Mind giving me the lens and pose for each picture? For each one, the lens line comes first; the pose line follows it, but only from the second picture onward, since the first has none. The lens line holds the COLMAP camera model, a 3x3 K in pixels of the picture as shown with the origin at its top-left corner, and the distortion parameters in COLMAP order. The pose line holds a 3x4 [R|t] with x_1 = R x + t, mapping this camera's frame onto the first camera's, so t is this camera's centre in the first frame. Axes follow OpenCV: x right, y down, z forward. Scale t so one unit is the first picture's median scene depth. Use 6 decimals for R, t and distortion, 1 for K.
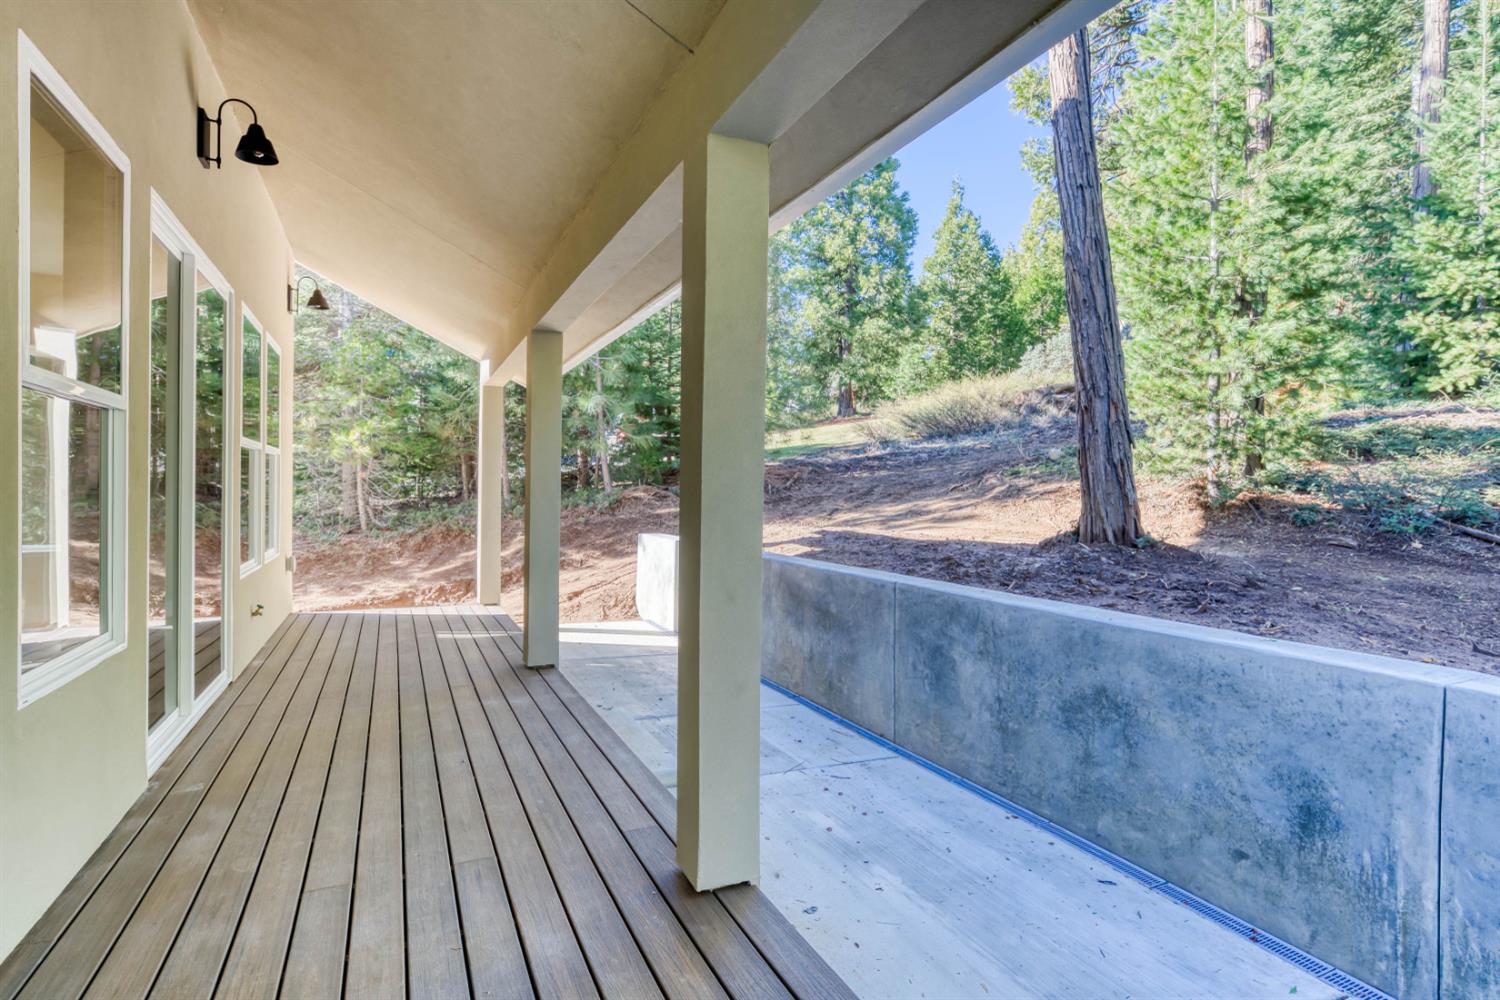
lens RADIAL K [[764.4, 0, 757.5], [0, 764.4, 493.4], [0, 0, 1]] dist [0.004549, 0.001391]
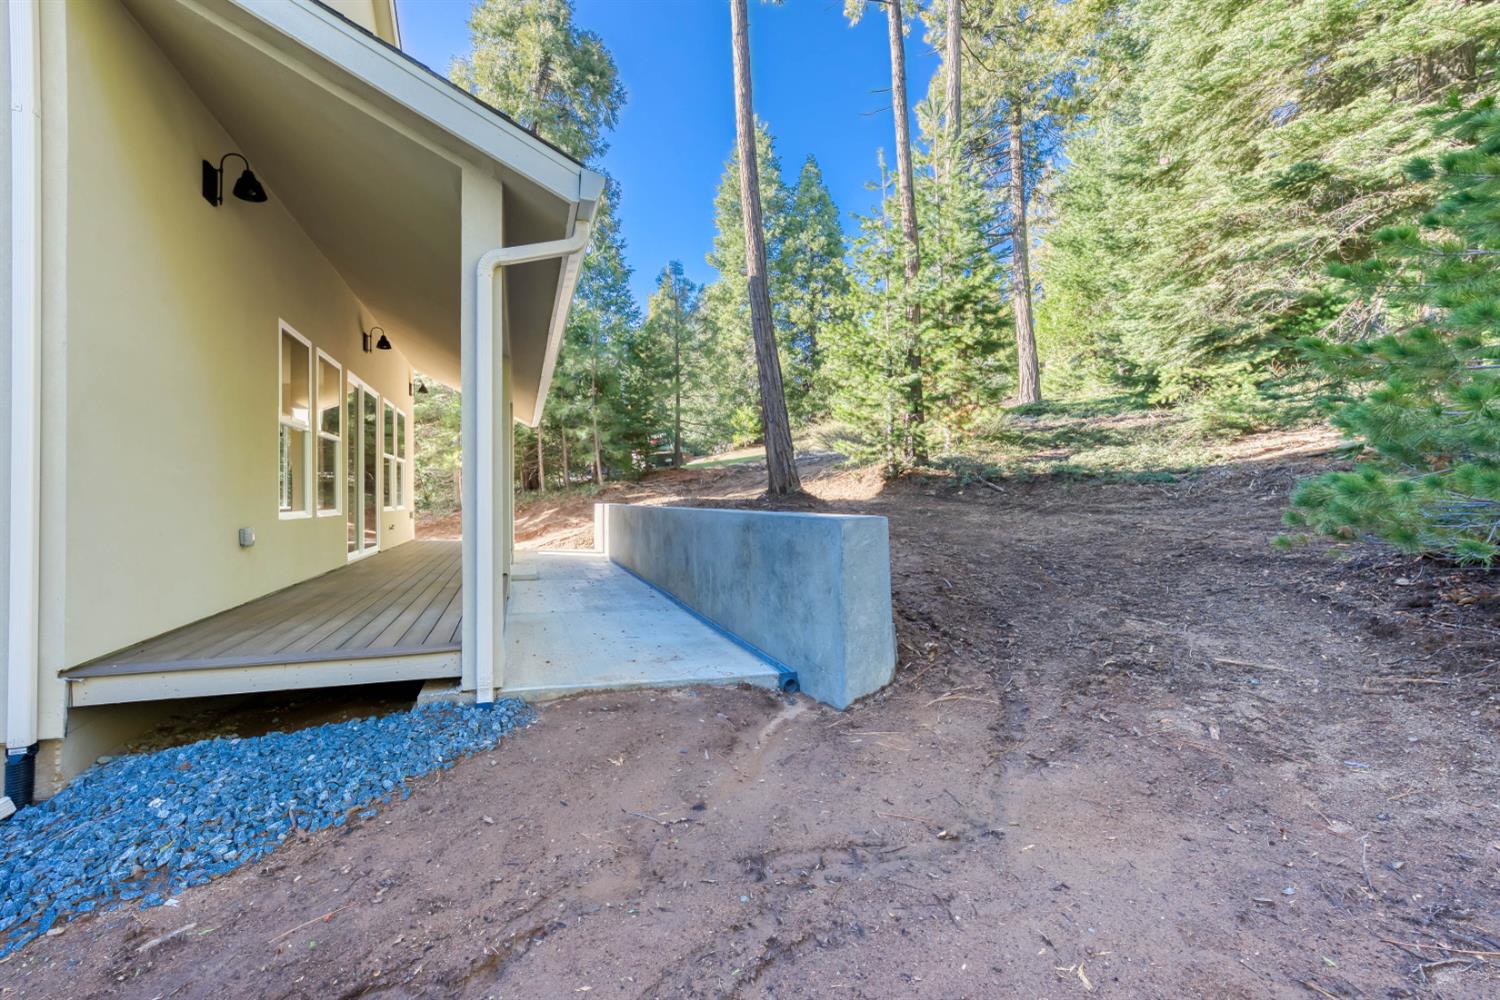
lens RADIAL K [[595.9, 0, 696.3], [0, 595.9, 487.1], [0, 0, 1]] dist [-0.000795, -0.000041]
pose [[0.987722, -0.022699, -0.154565, 0.612090], [0.019461, 0.999559, -0.022431, 0.099804], [0.155006, 0.019148, 0.987728, -0.730929]]
